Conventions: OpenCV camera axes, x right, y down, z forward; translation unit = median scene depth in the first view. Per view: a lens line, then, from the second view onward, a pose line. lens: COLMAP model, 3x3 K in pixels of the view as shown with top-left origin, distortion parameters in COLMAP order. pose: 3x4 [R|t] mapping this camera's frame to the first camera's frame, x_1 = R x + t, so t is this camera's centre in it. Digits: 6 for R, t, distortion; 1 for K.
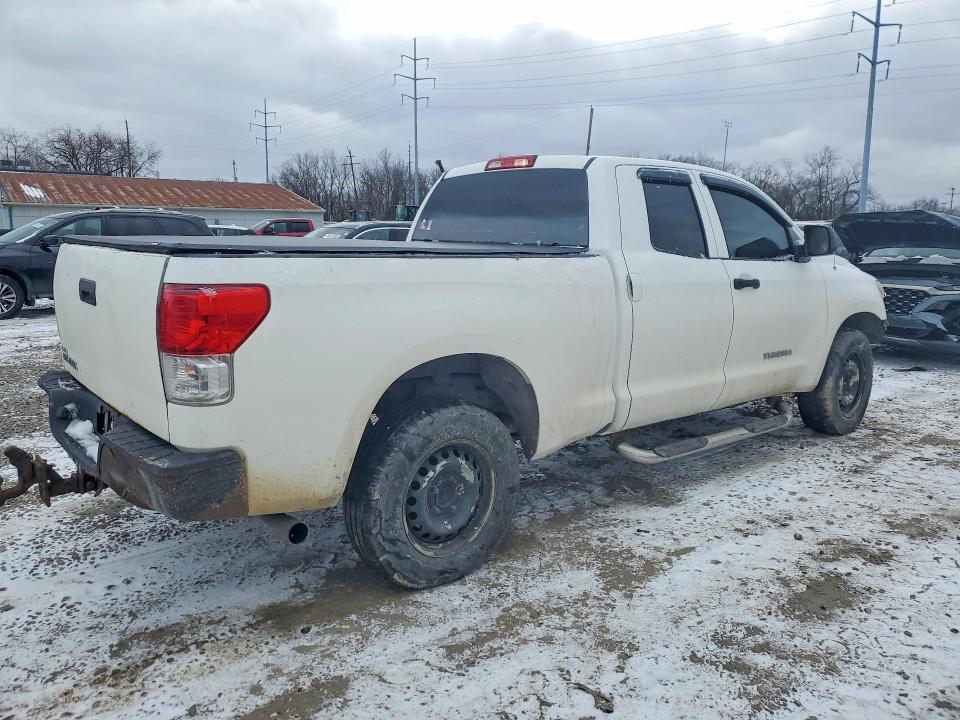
lens RADIAL K [[735.2, 0, 479.6], [0, 735.2, 354.7], [0, 0, 1]] dist [0.003539, 0.025285]
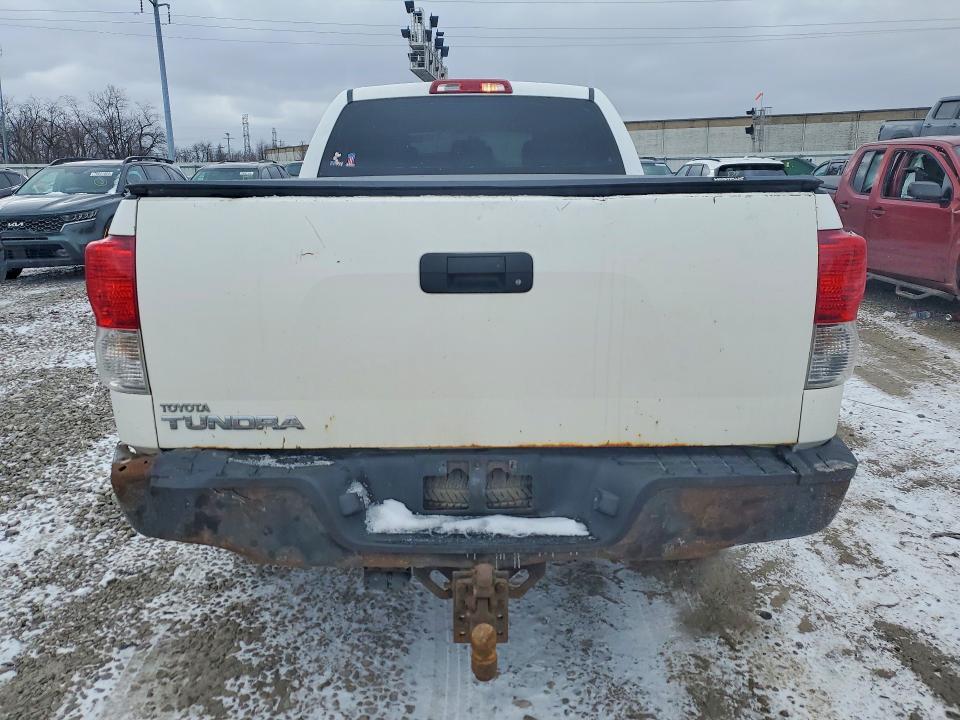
lens RADIAL K [[735.2, 0, 474.0], [0, 735.2, 351.3], [0, 0, 1]] dist [0.003539, 0.025285]
pose [[0.641520, -0.198938, 0.740861, -0.824598], [0.147476, 0.979756, 0.135385, -0.085793], [-0.752796, 0.022407, 0.657872, 0.524936]]
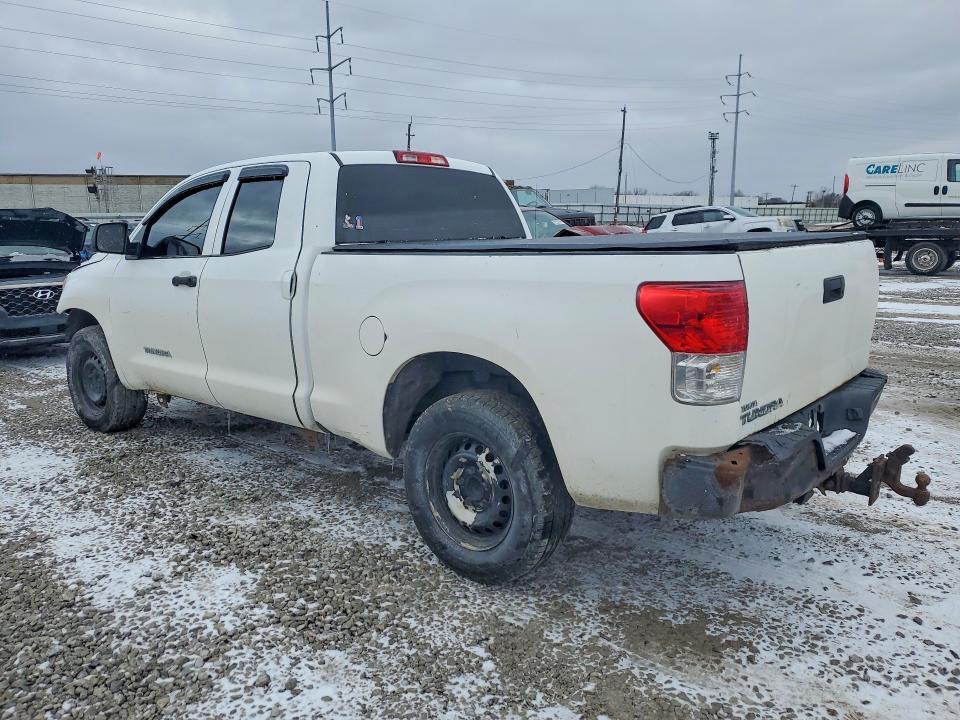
lens RADIAL K [[735.2, 0, 489.2], [0, 735.2, 359.2], [0, 0, 1]] dist [0.003539, 0.025285]
pose [[-0.162714, -0.187783, 0.968639, -1.208708], [0.180032, 0.959591, 0.216271, -0.245228], [-0.970110, 0.209576, -0.122332, 1.339177]]
